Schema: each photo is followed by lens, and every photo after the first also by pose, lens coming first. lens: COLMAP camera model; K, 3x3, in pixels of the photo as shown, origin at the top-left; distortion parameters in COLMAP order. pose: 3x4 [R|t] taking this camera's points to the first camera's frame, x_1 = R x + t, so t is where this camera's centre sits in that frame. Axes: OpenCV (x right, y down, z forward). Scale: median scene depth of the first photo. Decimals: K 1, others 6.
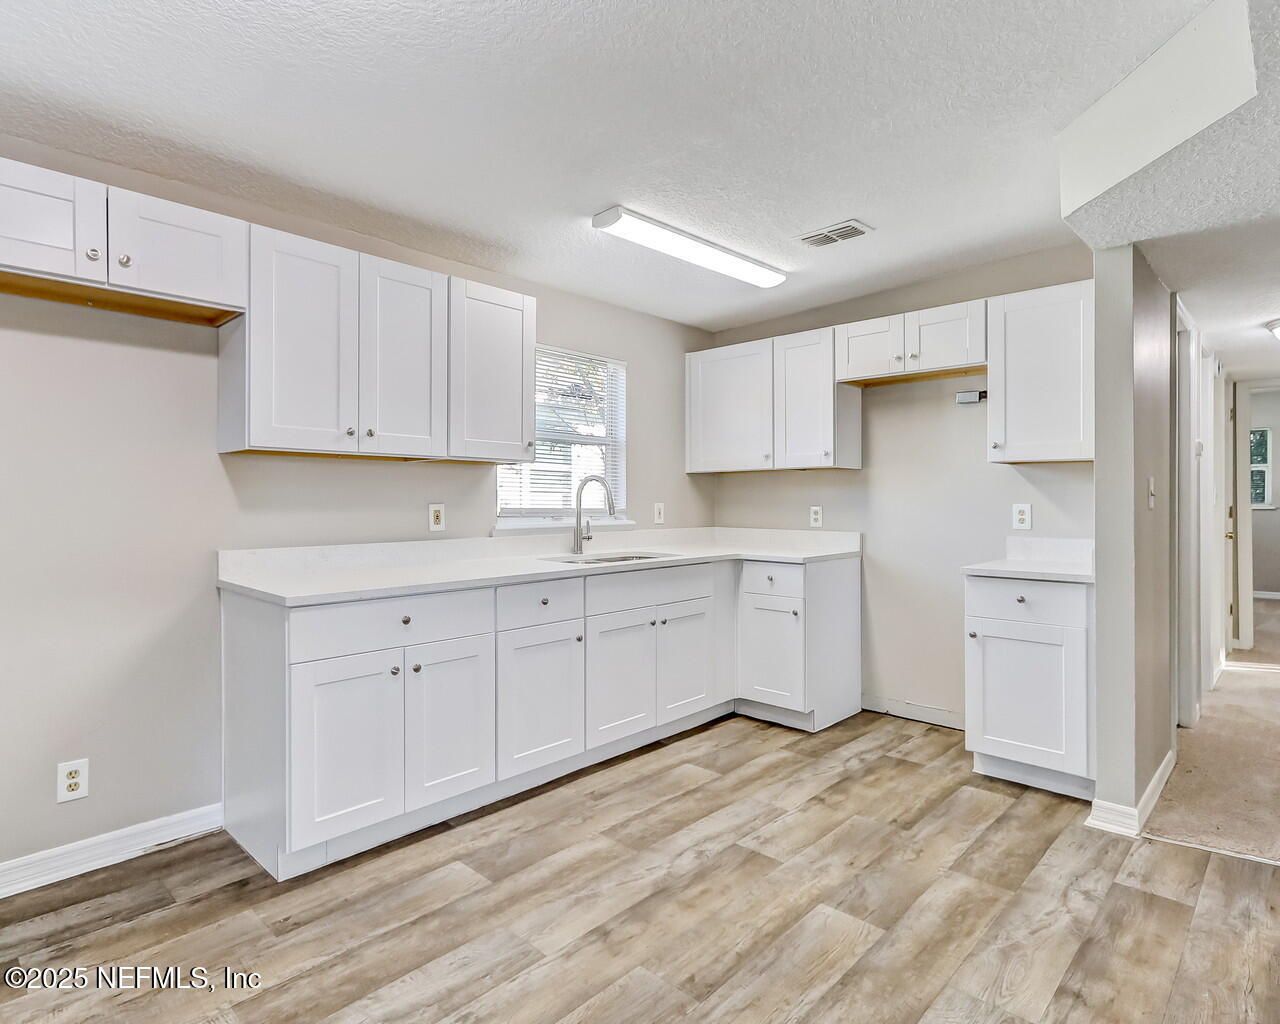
lens RADIAL K [[709.5, 0, 627.4], [0, 709.5, 499.2], [0, 0, 1]] dist [-0.001860, 0.001878]
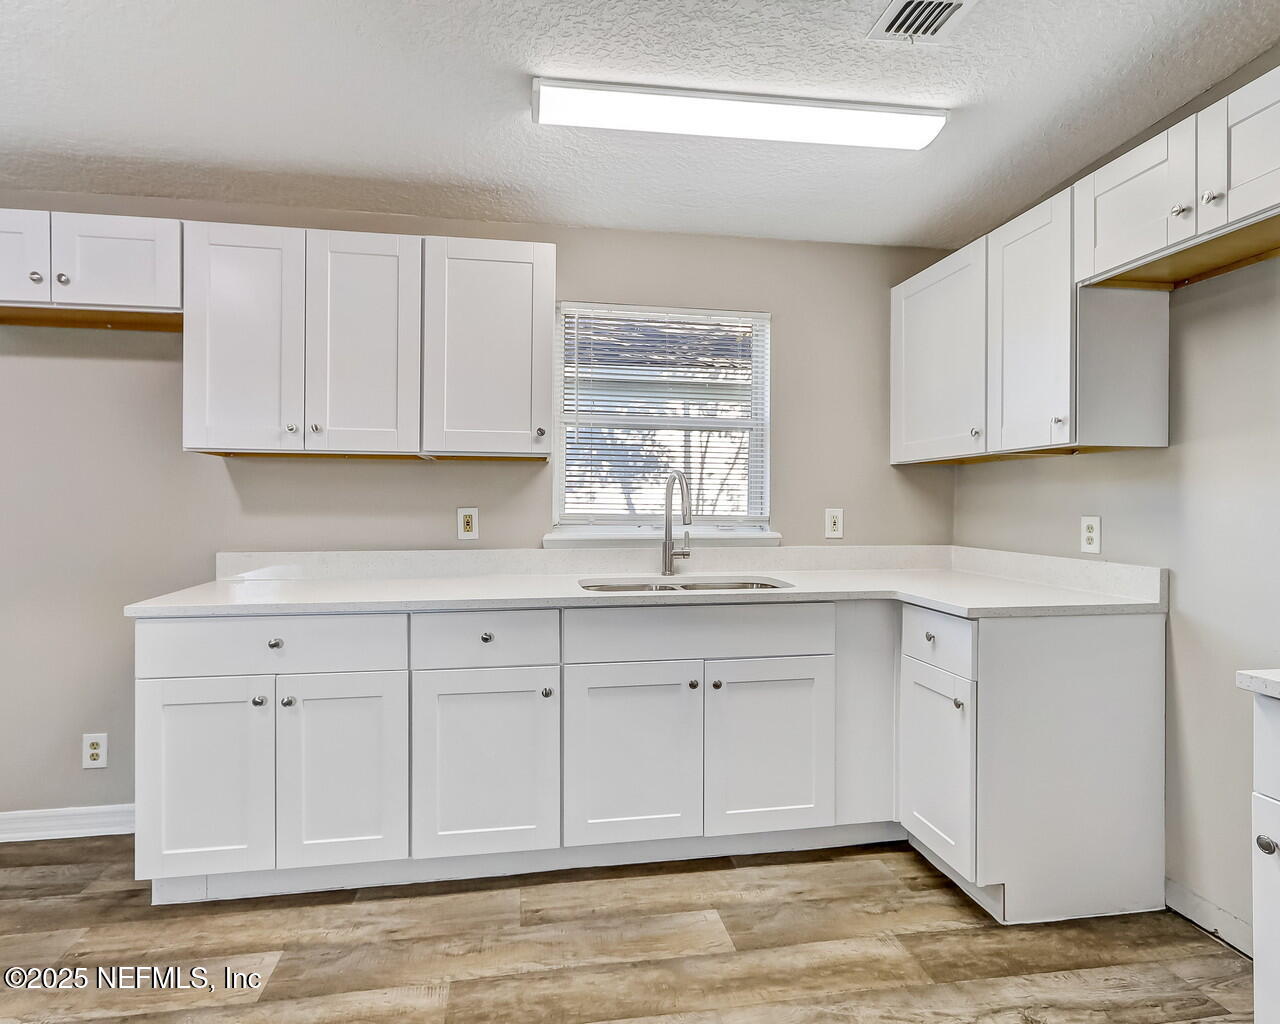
lens RADIAL K [[710.5, 0, 630.6], [0, 710.5, 501.9], [0, 0, 1]] dist [0.000460, 0.001530]
pose [[0.800004, 0.000725, -0.599995, 0.377101], [-0.002362, 0.999995, -0.001941, 0.000564], [0.599991, 0.002970, 0.800002, 0.395929]]
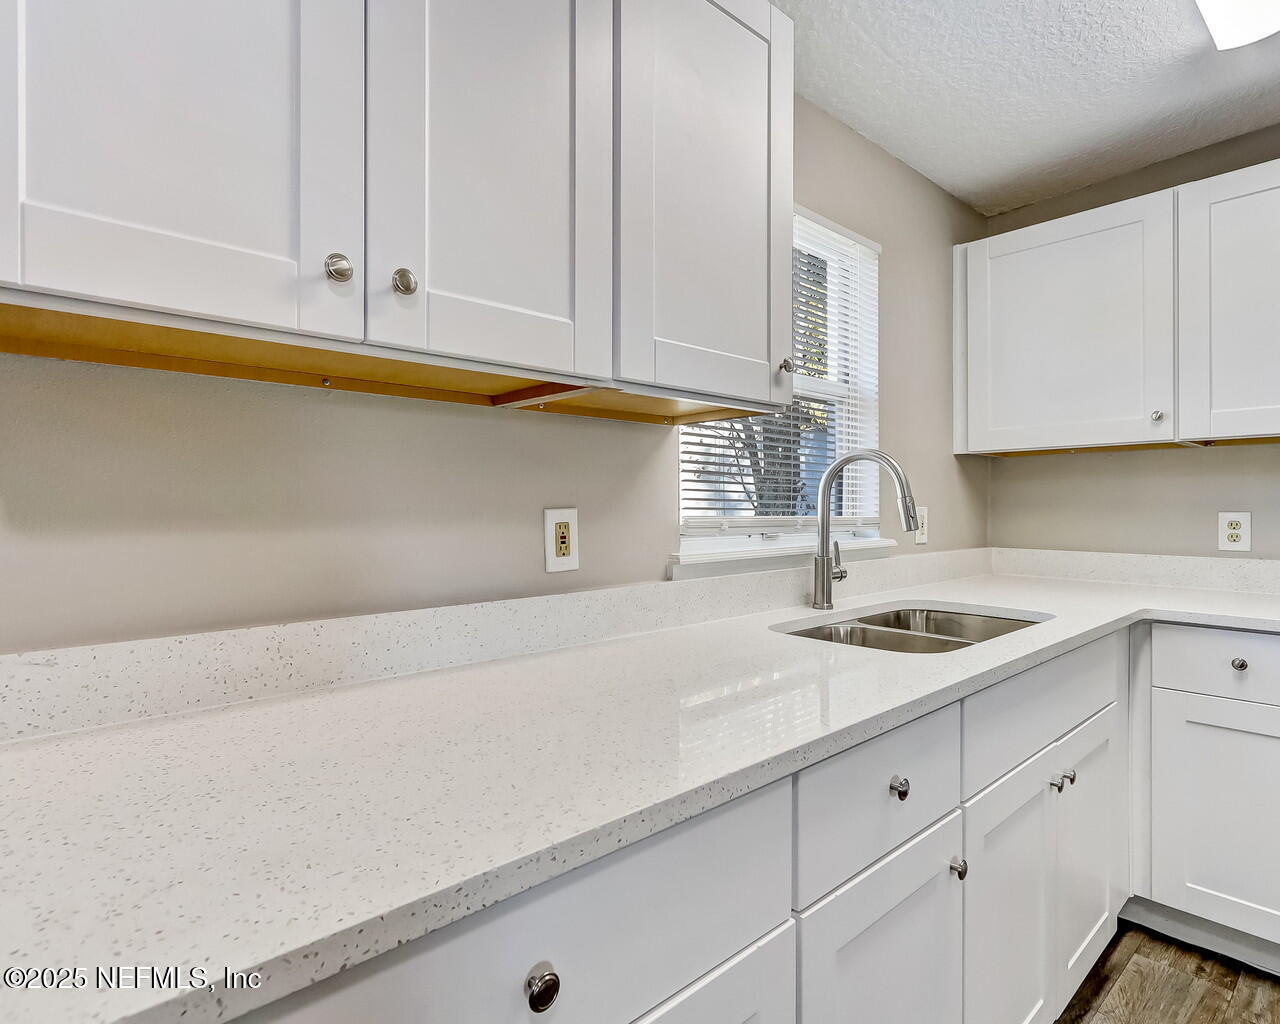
lens RADIAL K [[710.5, 0, 630.6], [0, 710.5, 501.9], [0, 0, 1]] dist [0.000460, 0.001530]
pose [[0.998039, -0.002421, -0.062551, -0.184858], [0.002190, 0.999991, -0.003756, 0.004049], [0.062560, 0.003611, 0.998035, 0.527833]]
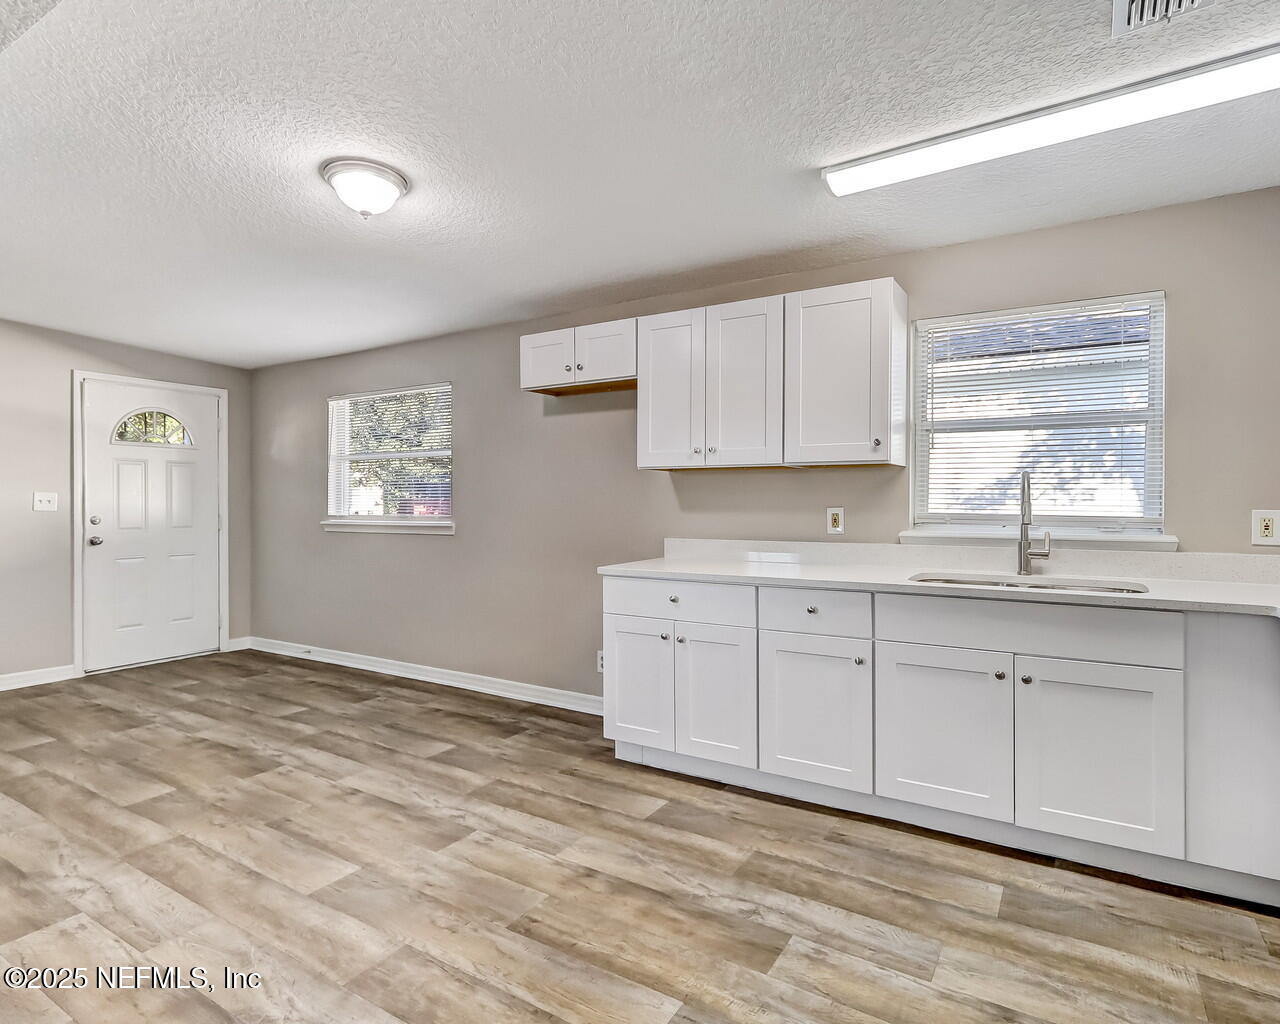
lens RADIAL K [[710.5, 0, 630.6], [0, 710.5, 501.9], [0, 0, 1]] dist [0.000460, 0.001530]
pose [[0.201572, -0.000171, -0.979474, 0.630388], [0.000009, 1.000000, -0.000173, -0.001090], [0.979474, 0.000026, 0.201572, 0.464129]]
